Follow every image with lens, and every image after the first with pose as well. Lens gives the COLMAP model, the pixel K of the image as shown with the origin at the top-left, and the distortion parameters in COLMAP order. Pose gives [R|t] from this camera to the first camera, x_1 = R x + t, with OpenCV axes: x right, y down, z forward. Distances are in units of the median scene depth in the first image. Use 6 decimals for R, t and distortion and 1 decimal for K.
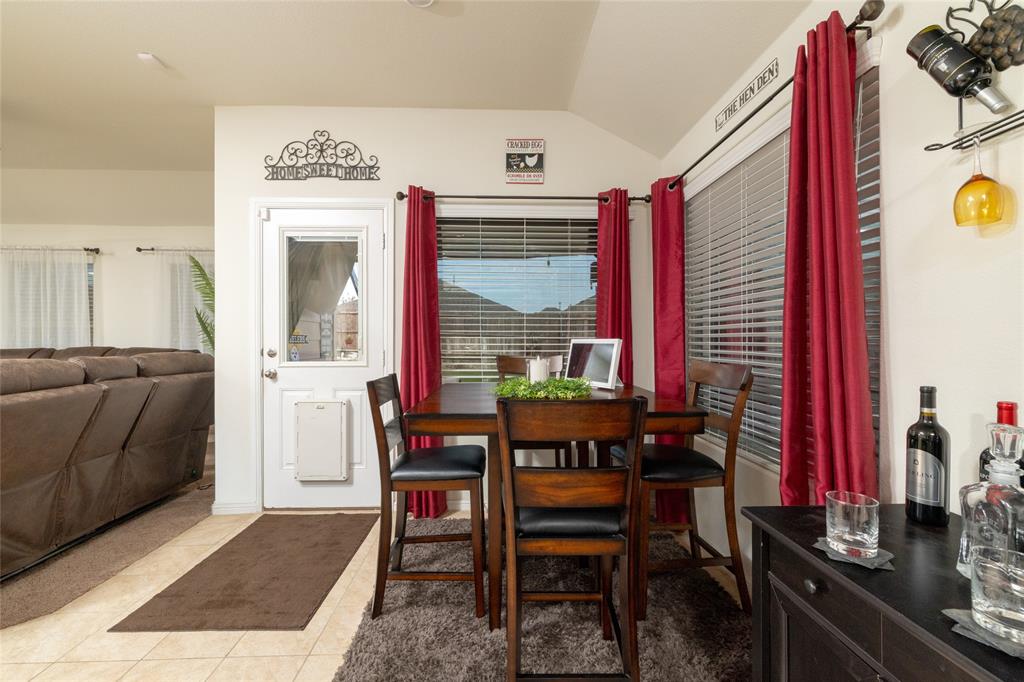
lens RADIAL K [[439.0, 0, 506.4], [0, 439.0, 342.1], [0, 0, 1]] dist [-0.001968, -0.000540]
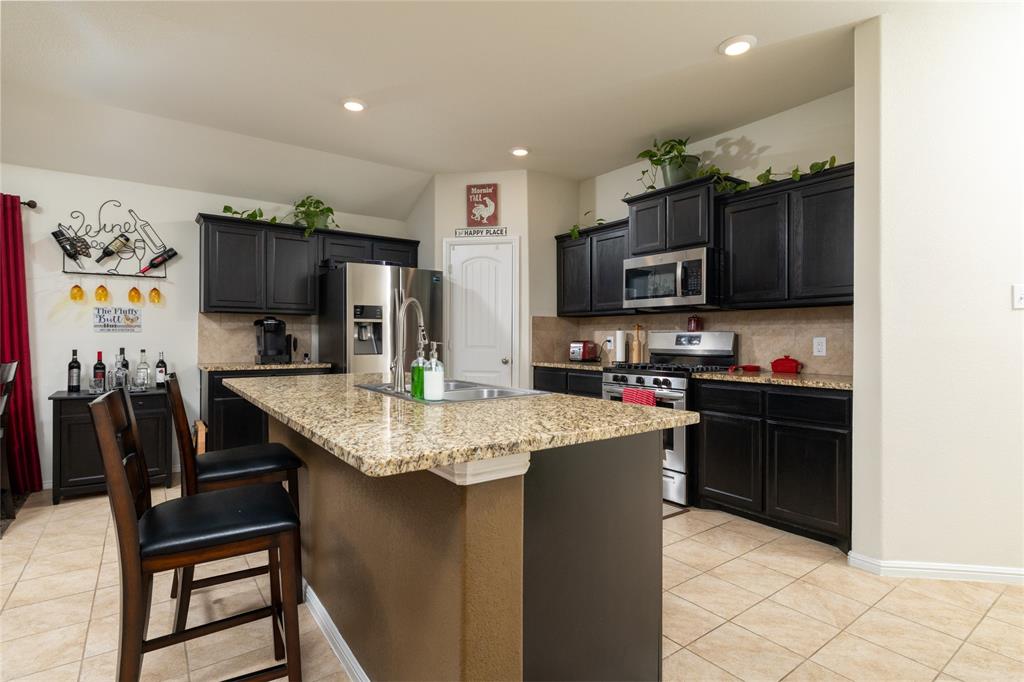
lens RADIAL K [[502.4, 0, 512.7], [0, 502.4, 340.4], [0, 0, 1]] dist [-0.000281, 0.001525]
pose [[-0.571879, -0.009444, 0.820284, -1.349143], [-0.007862, 0.999951, 0.006031, -0.004687], [-0.820301, -0.003000, -0.571925, 0.162661]]
